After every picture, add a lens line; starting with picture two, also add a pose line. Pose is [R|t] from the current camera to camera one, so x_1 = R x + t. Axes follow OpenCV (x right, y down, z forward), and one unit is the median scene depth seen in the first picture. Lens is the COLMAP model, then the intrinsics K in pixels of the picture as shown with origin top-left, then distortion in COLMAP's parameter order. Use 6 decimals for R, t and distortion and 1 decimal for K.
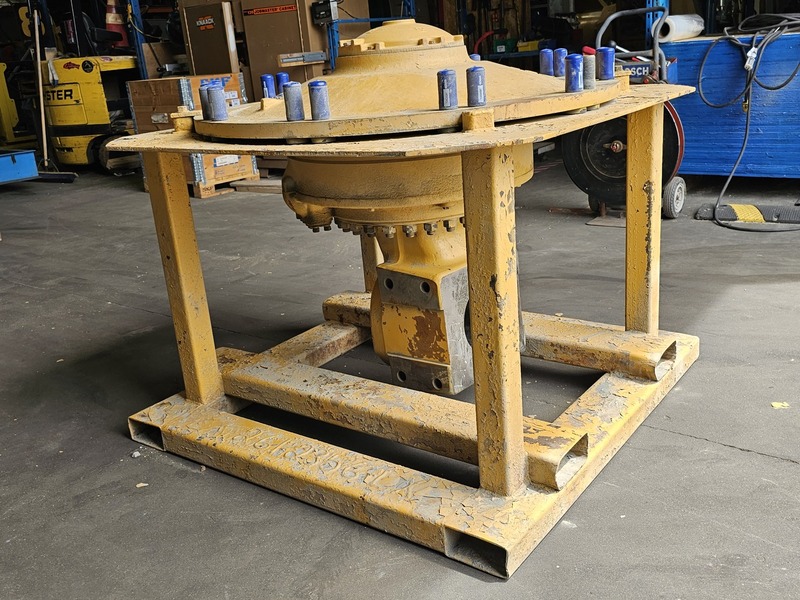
lens RADIAL K [[773.9, 0, 399.3], [0, 773.9, 298.9], [0, 0, 1]] dist [0.035527, 0.000000]
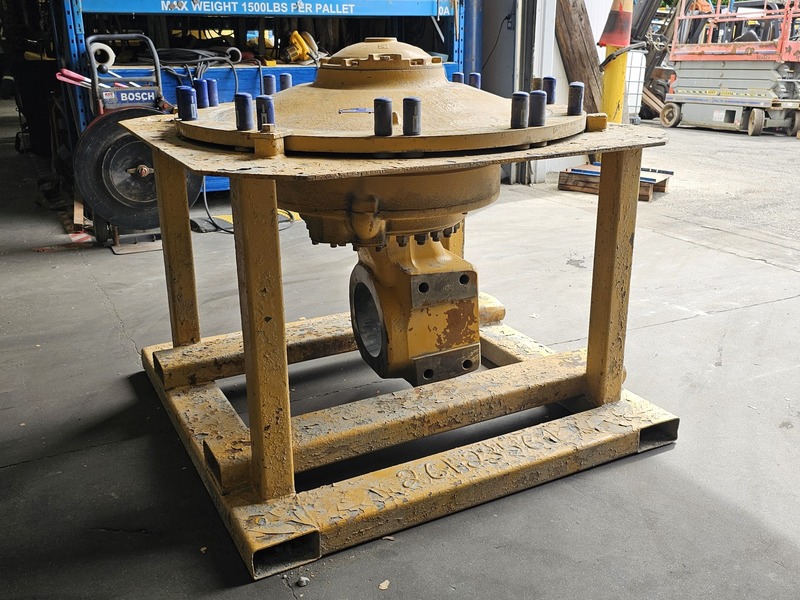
lens RADIAL K [[773.9, 0, 403.8], [0, 773.9, 292.4], [0, 0, 1]] dist [0.035527, 0.000000]
pose [[0.431681, -0.208490, 0.877601, -0.941076], [0.252639, 0.961928, 0.104253, -0.129062], [-0.865924, 0.176712, 0.467918, 0.534644]]
